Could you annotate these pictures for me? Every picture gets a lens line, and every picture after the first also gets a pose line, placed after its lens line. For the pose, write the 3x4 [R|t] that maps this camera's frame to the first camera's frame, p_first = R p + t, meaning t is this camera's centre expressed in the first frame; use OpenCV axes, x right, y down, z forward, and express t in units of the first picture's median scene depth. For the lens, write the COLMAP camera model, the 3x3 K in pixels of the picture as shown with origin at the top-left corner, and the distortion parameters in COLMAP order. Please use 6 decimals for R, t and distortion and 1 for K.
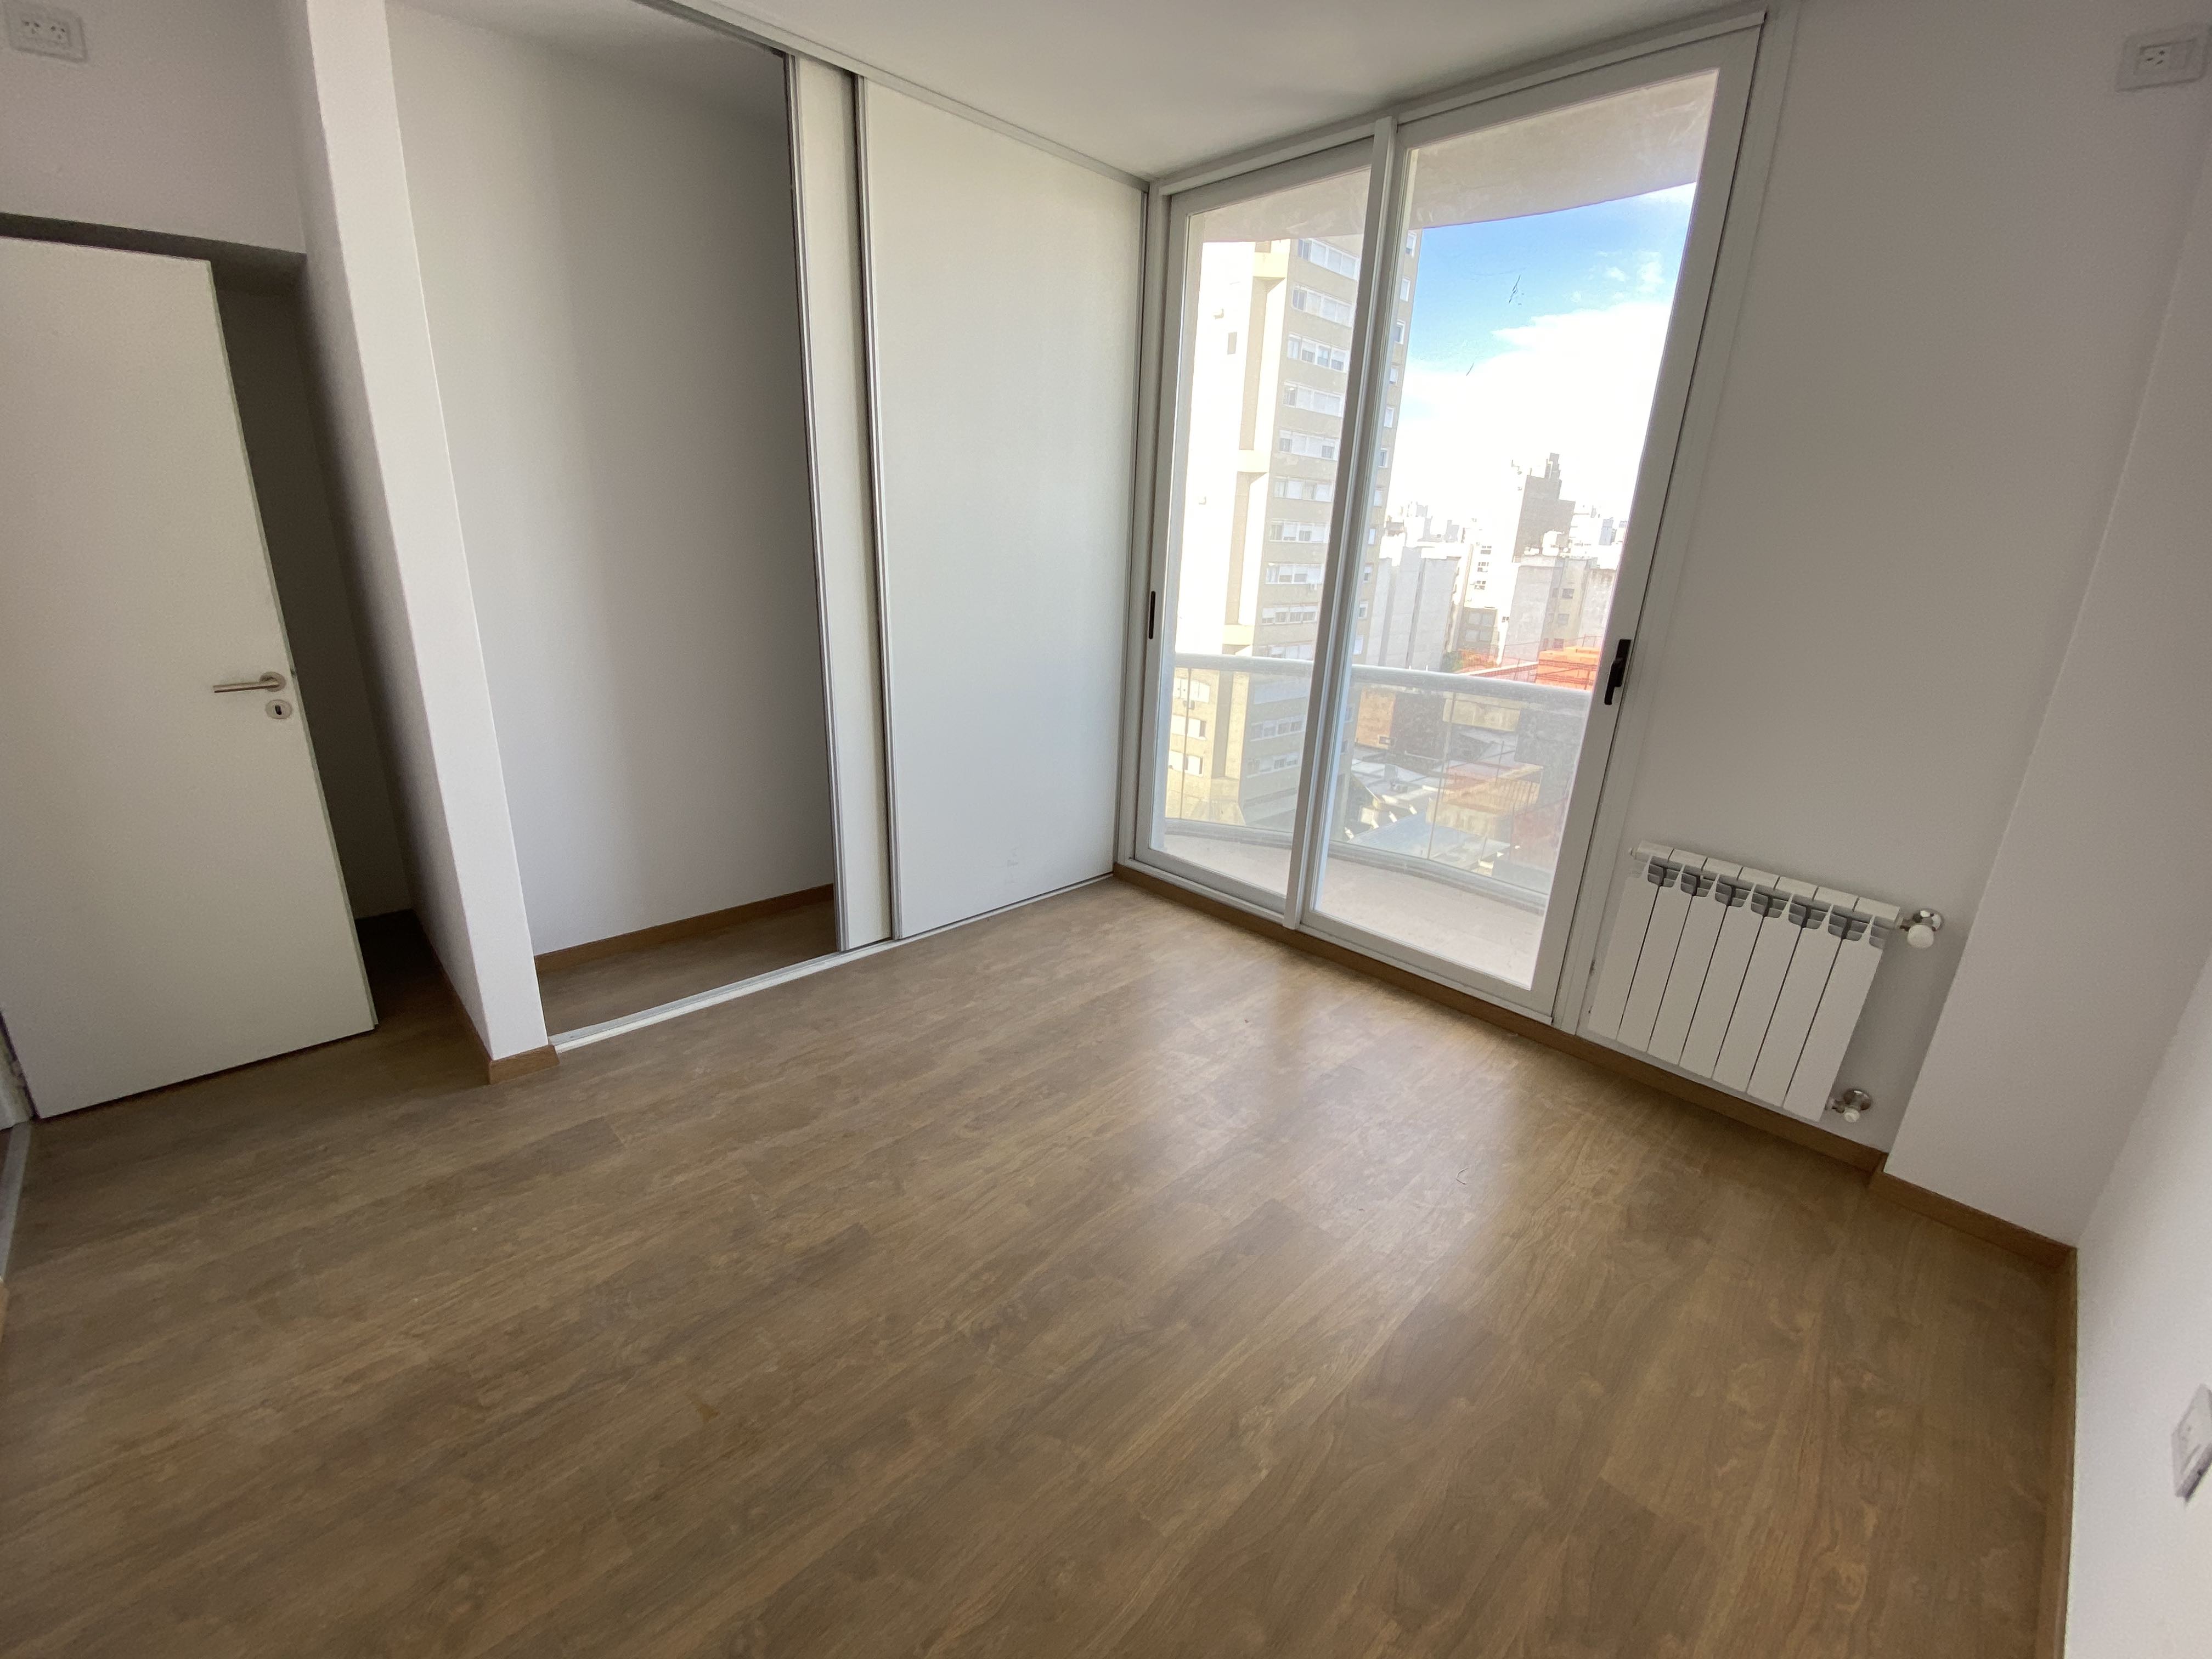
lens RADIAL K [[900.4, 0, 1087.9], [0, 900.4, 818.9], [0, 0, 1]] dist [0.050427, -0.033767]
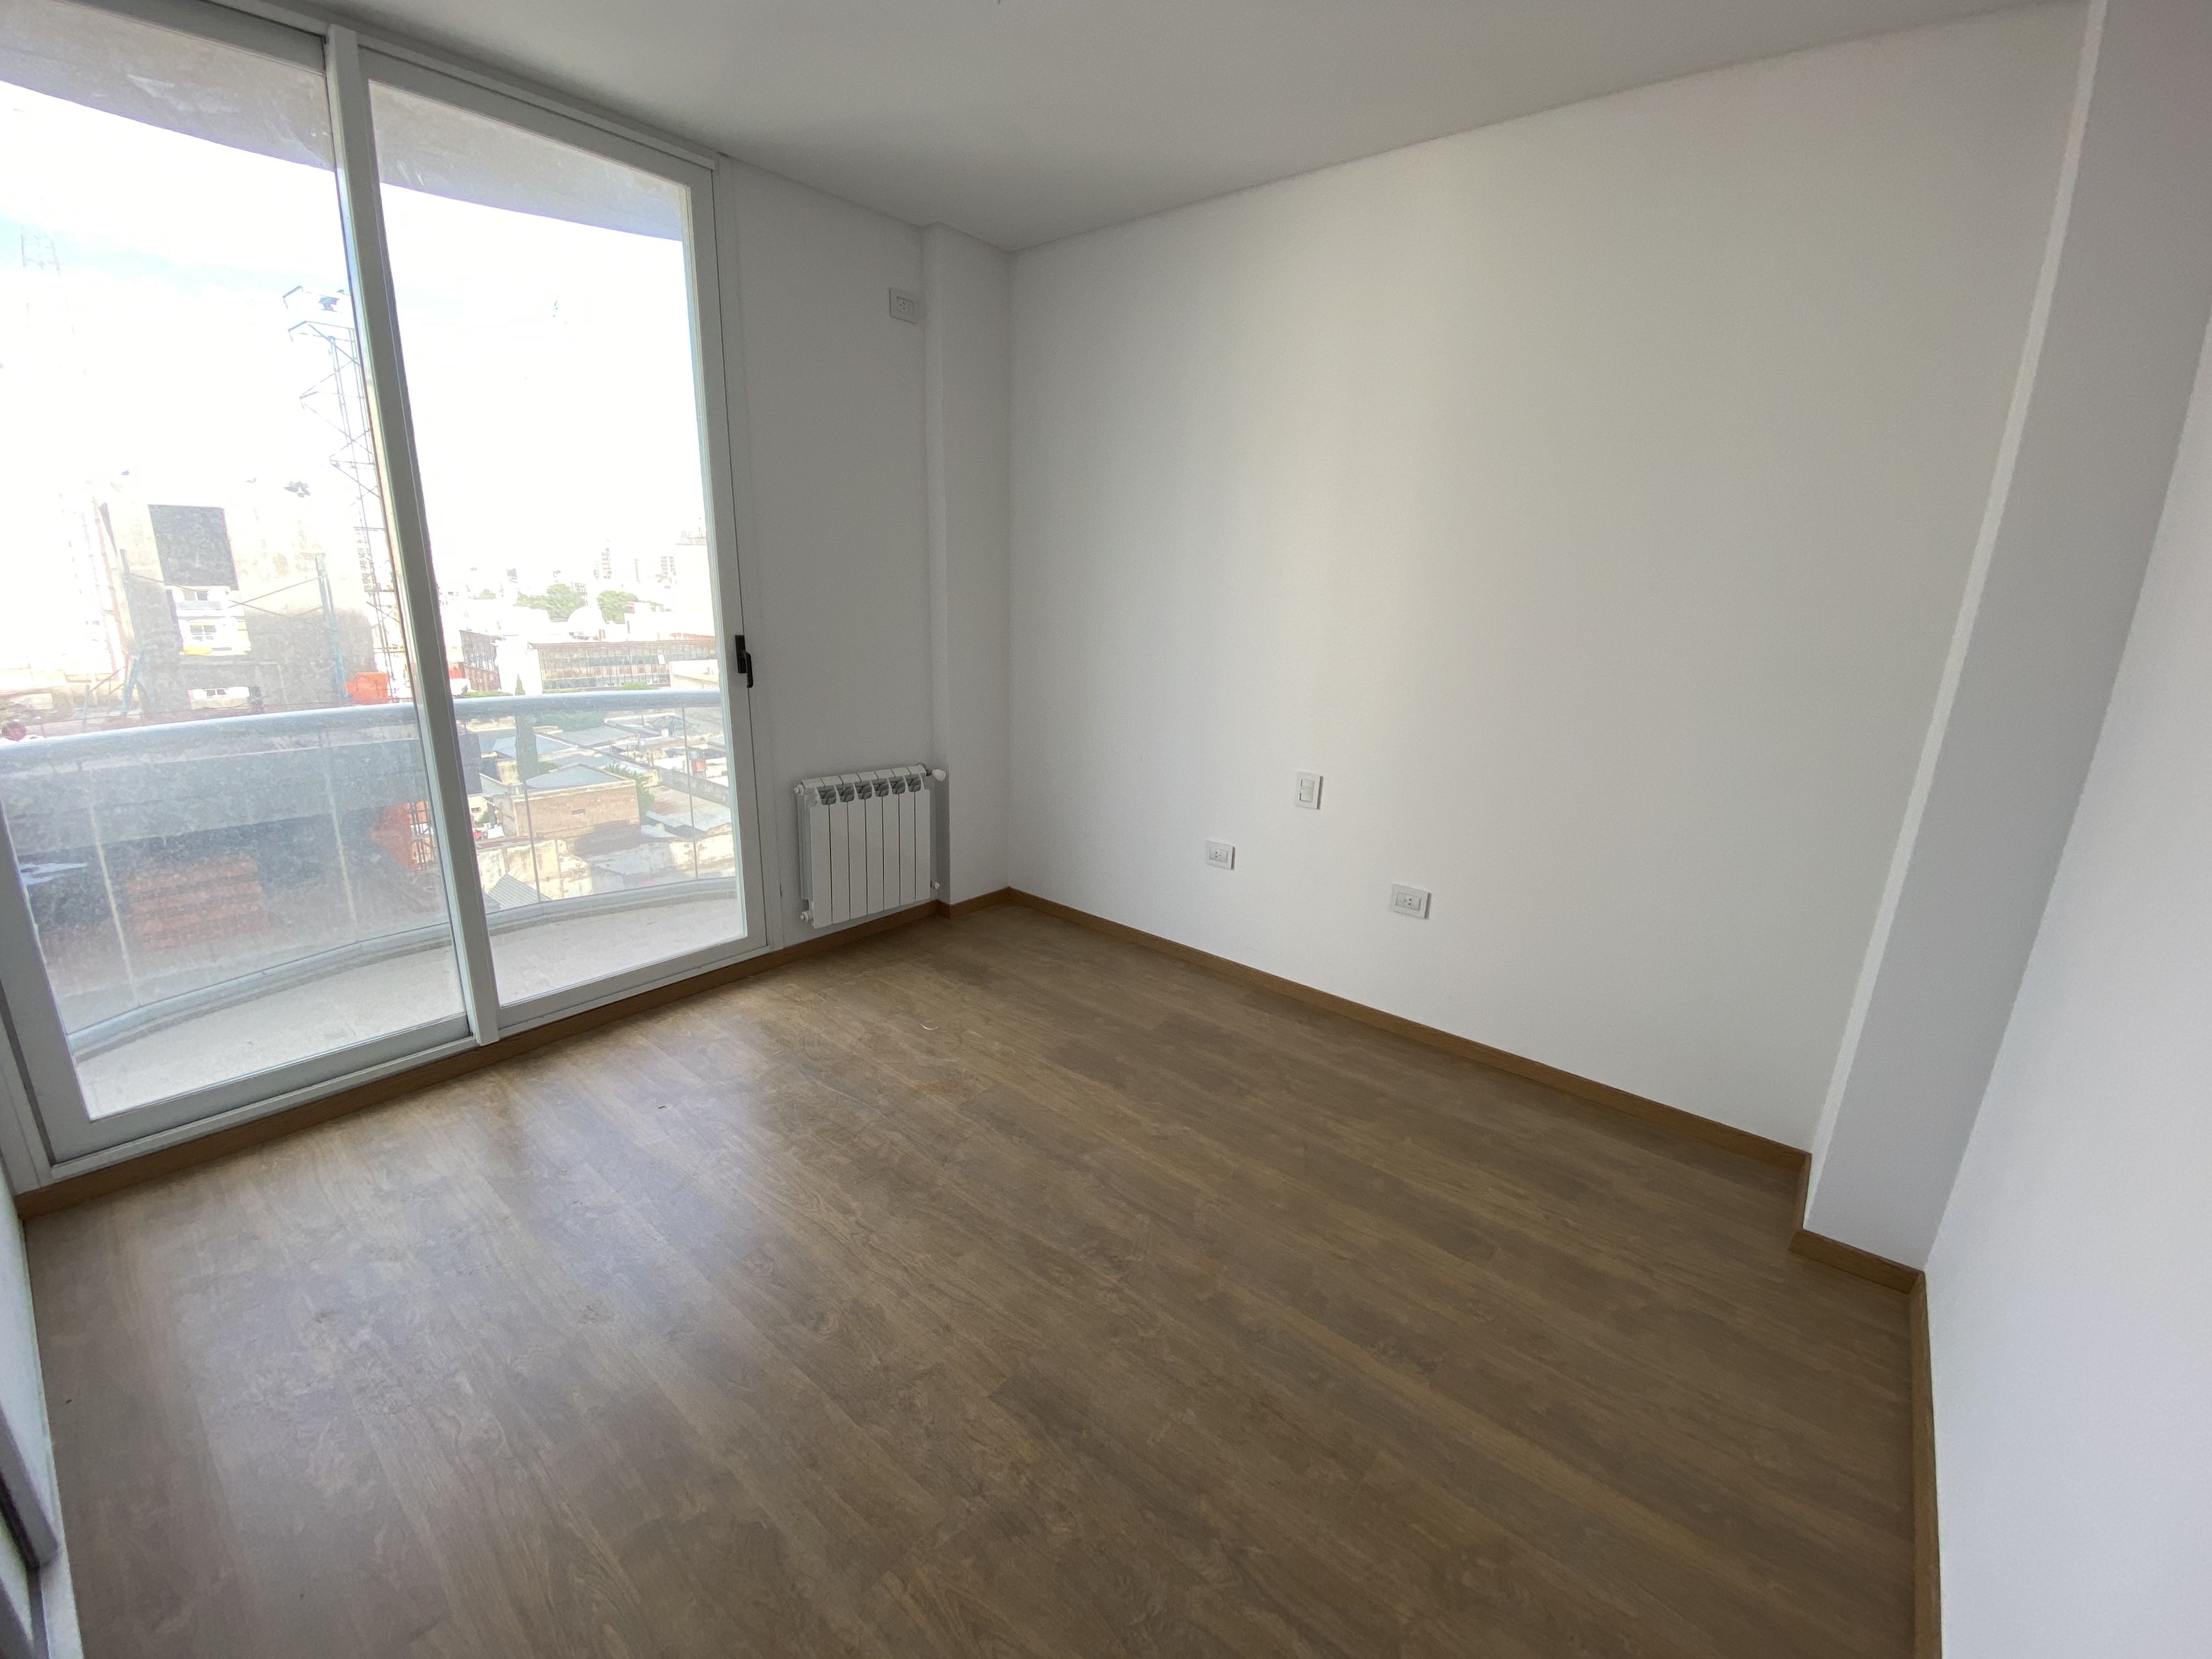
lens RADIAL K [[888.5, 0, 1106.0], [0, 888.5, 829.5], [0, 0, 1]] dist [0.032467, -0.022640]
pose [[-0.109565, -0.303383, 0.946549, -0.863811], [0.269233, 0.907625, 0.322071, -0.259063], [-0.956822, 0.290130, -0.017763, 0.741747]]
